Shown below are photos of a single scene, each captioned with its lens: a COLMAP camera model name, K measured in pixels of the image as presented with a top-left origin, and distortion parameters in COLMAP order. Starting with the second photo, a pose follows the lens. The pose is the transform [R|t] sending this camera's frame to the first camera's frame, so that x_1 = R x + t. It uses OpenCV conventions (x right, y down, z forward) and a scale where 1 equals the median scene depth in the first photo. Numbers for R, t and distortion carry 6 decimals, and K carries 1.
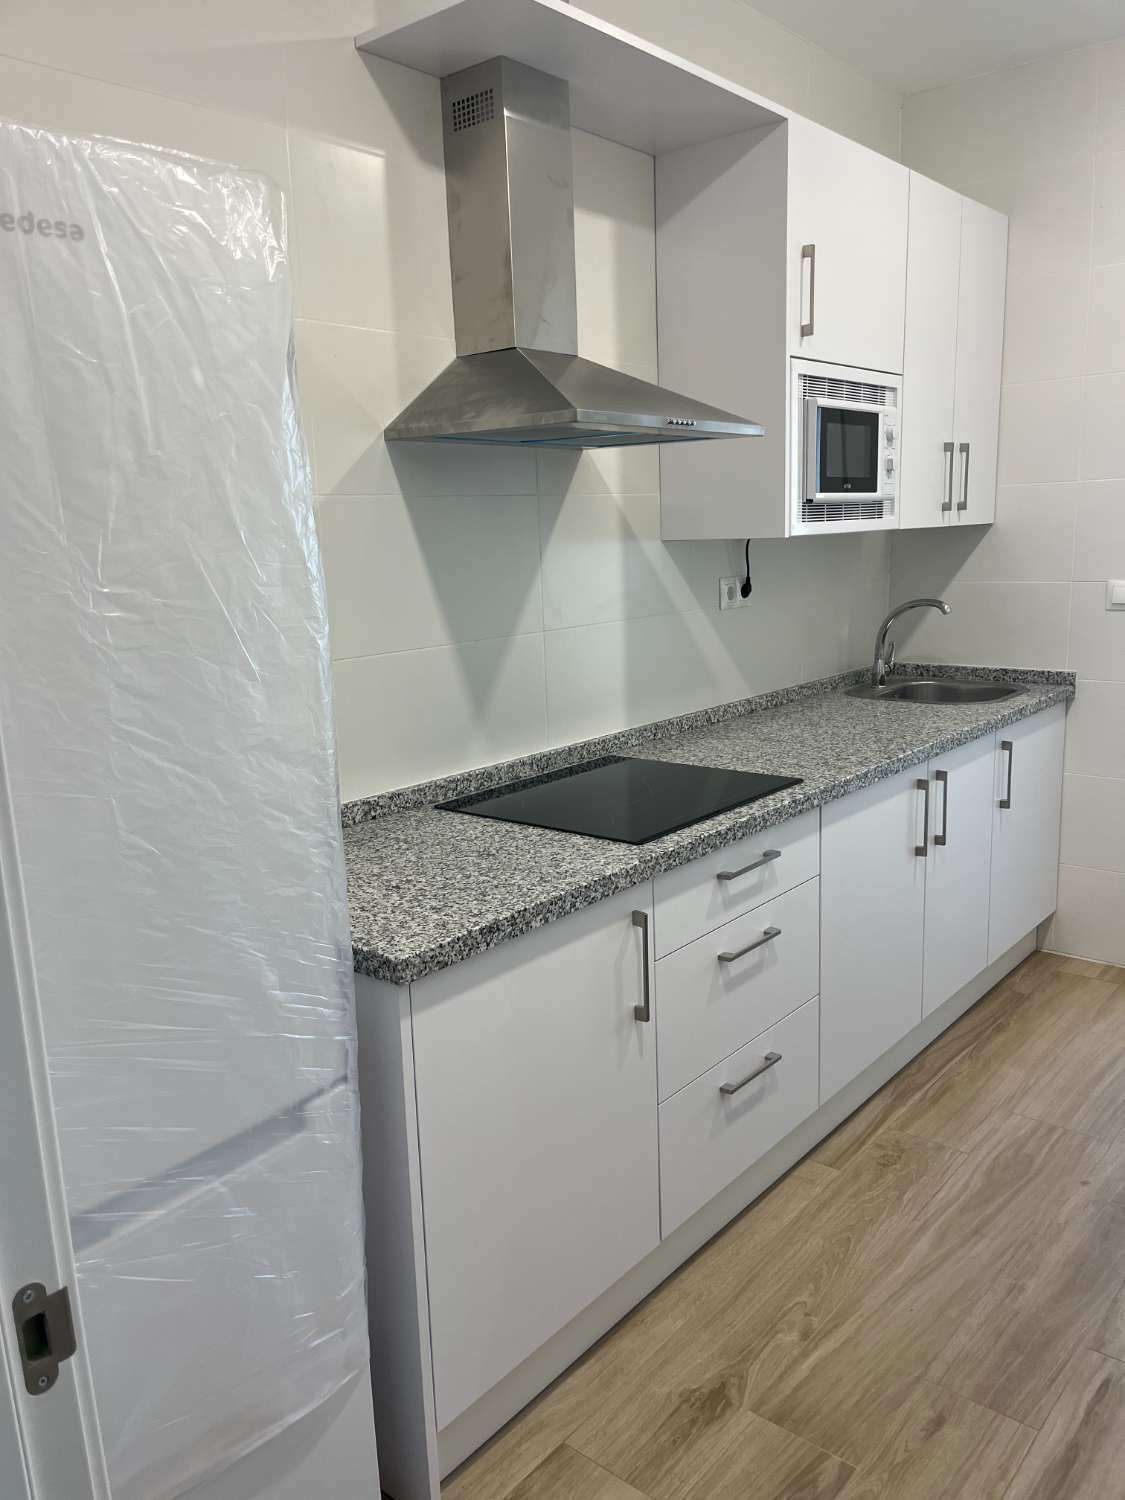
lens RADIAL K [[1128.5, 0, 572.8], [0, 1128.5, 764.5], [0, 0, 1]] dist [0.075045, -0.107146]
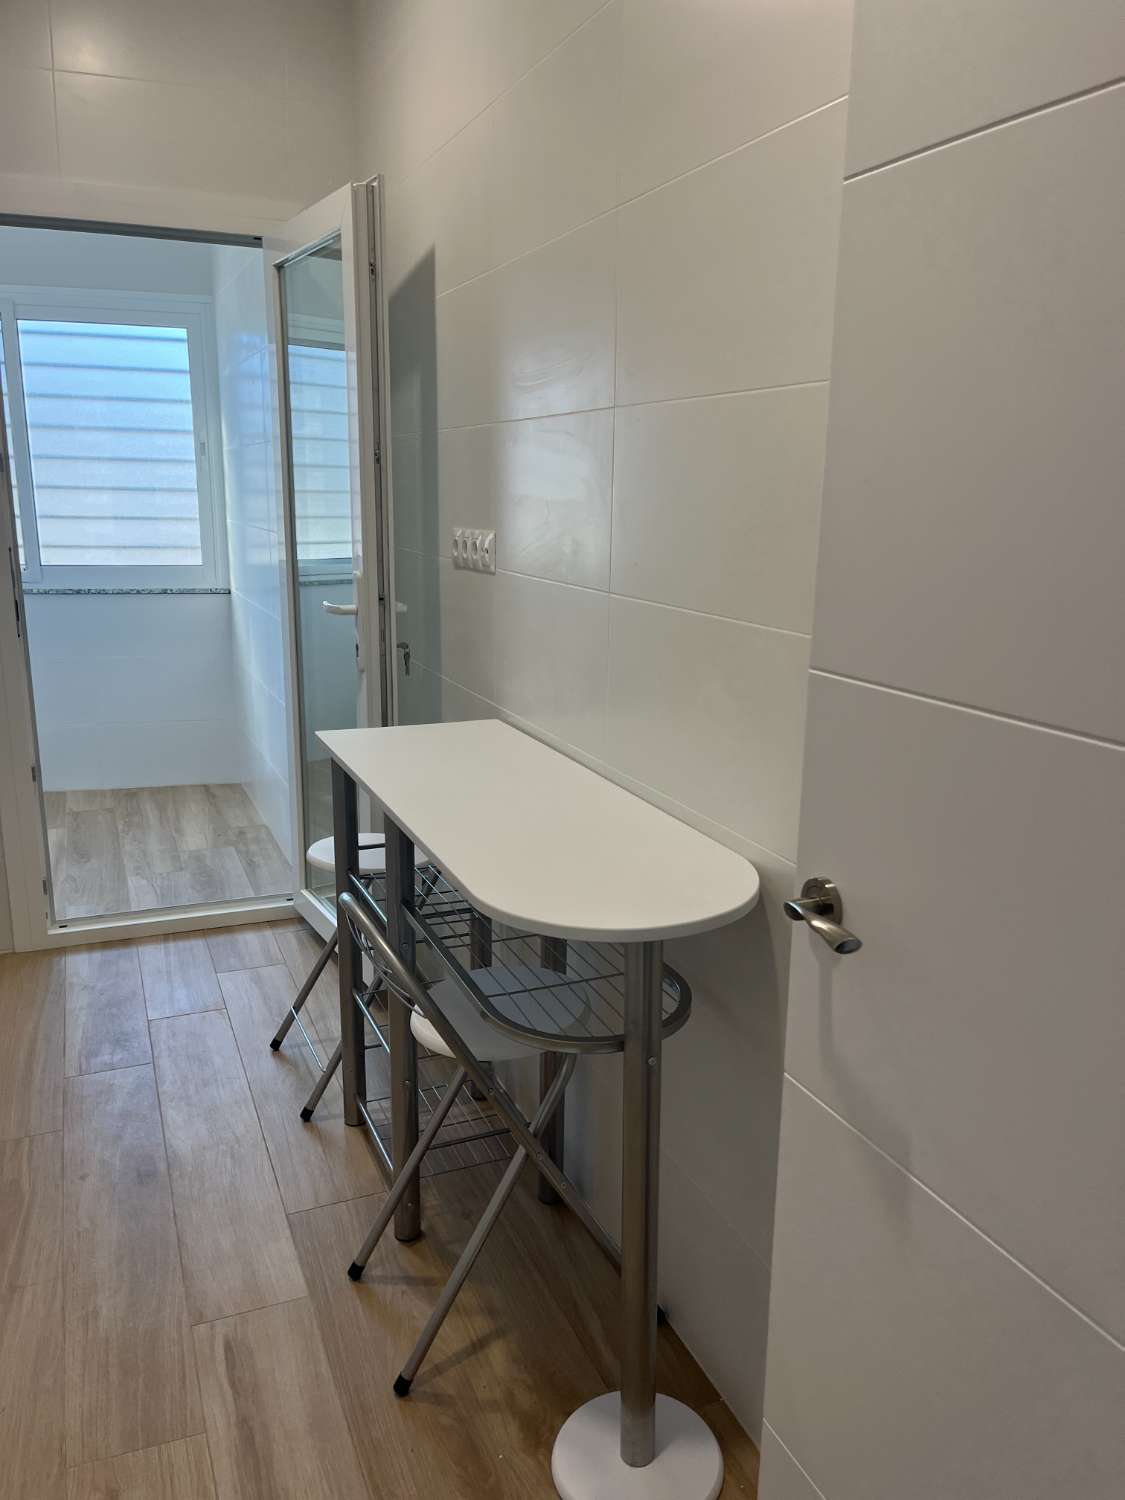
lens RADIAL K [[1128.5, 0, 572.8], [0, 1128.5, 764.5], [0, 0, 1]] dist [0.075045, -0.107146]
pose [[0.450628, -0.169210, 0.876528, -0.142028], [0.150647, 0.982204, 0.112162, -0.011162], [-0.879909, 0.081503, 0.468100, 0.191025]]
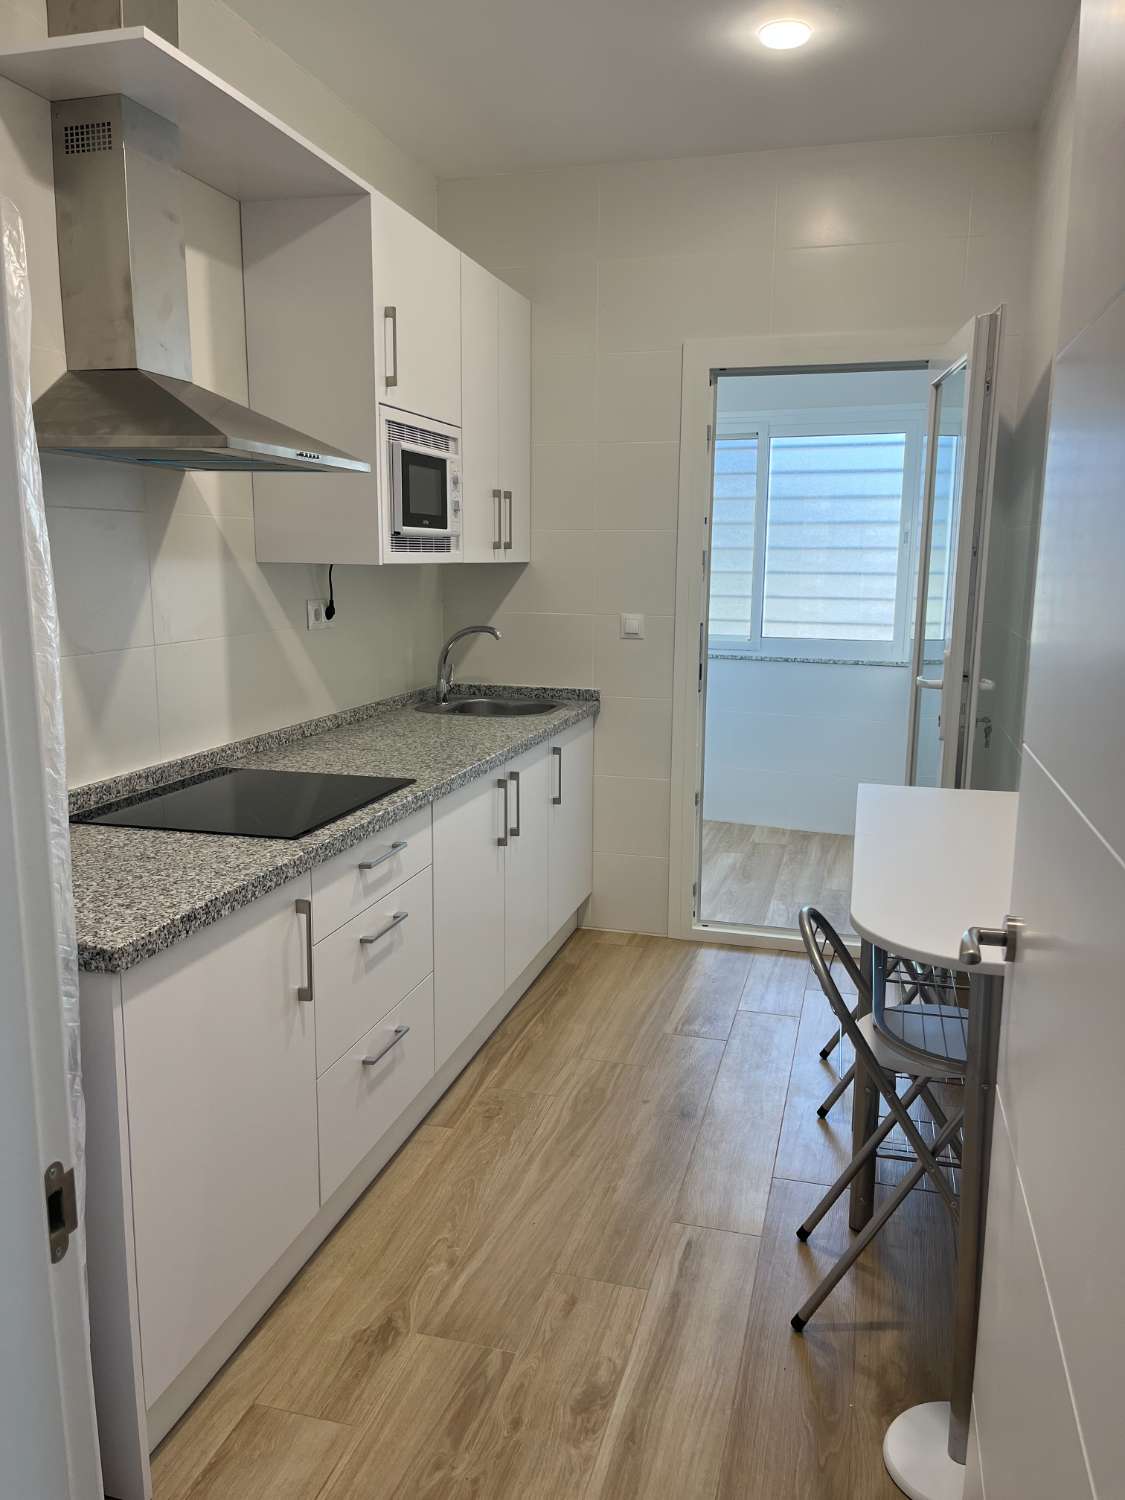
lens RADIAL K [[1128.5, 0, 572.8], [0, 1128.5, 764.5], [0, 0, 1]] dist [0.075045, -0.107146]
pose [[0.905954, -0.033814, 0.422023, -0.129332], [0.045365, 0.998820, -0.017357, 0.024913], [-0.420938, 0.034870, 0.906419, -0.083405]]
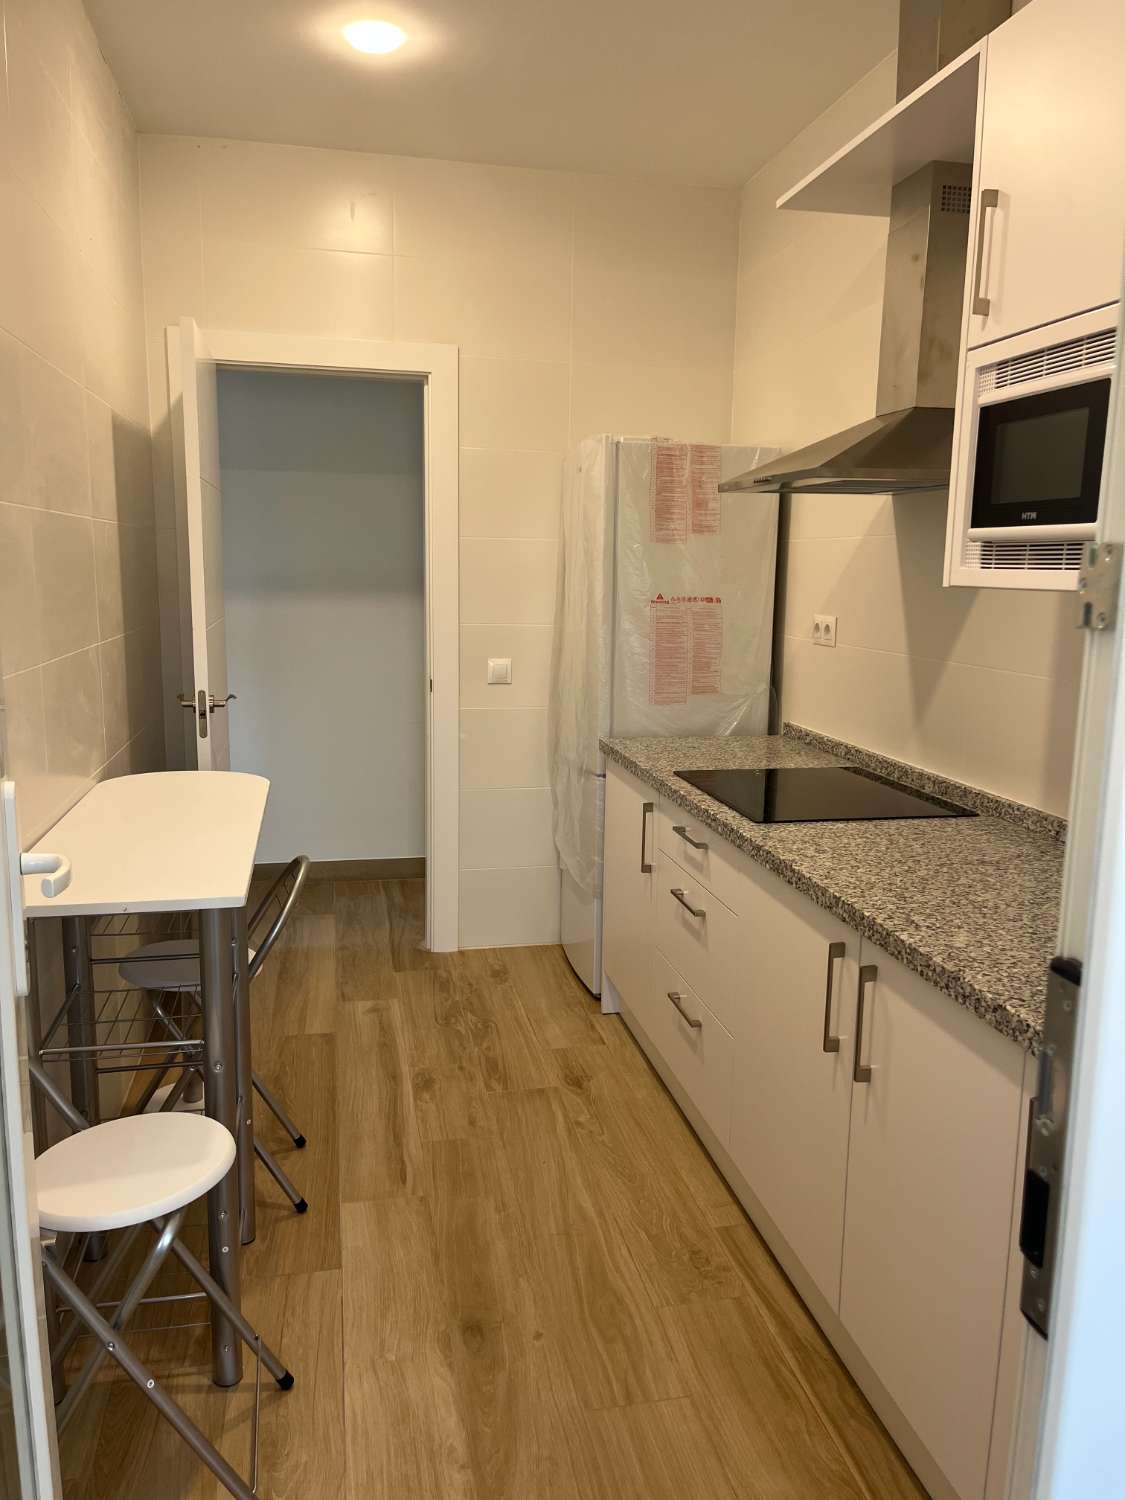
lens RADIAL K [[1168.1, 0, 587.6], [0, 1168.1, 776.5], [0, 0, 1]] dist [0.065495, -0.122600]
pose [[-0.612558, 0.167434, -0.772489, 1.093699], [-0.157799, 0.931729, 0.327078, -0.340039], [0.774514, 0.322252, -0.544317, 1.447134]]
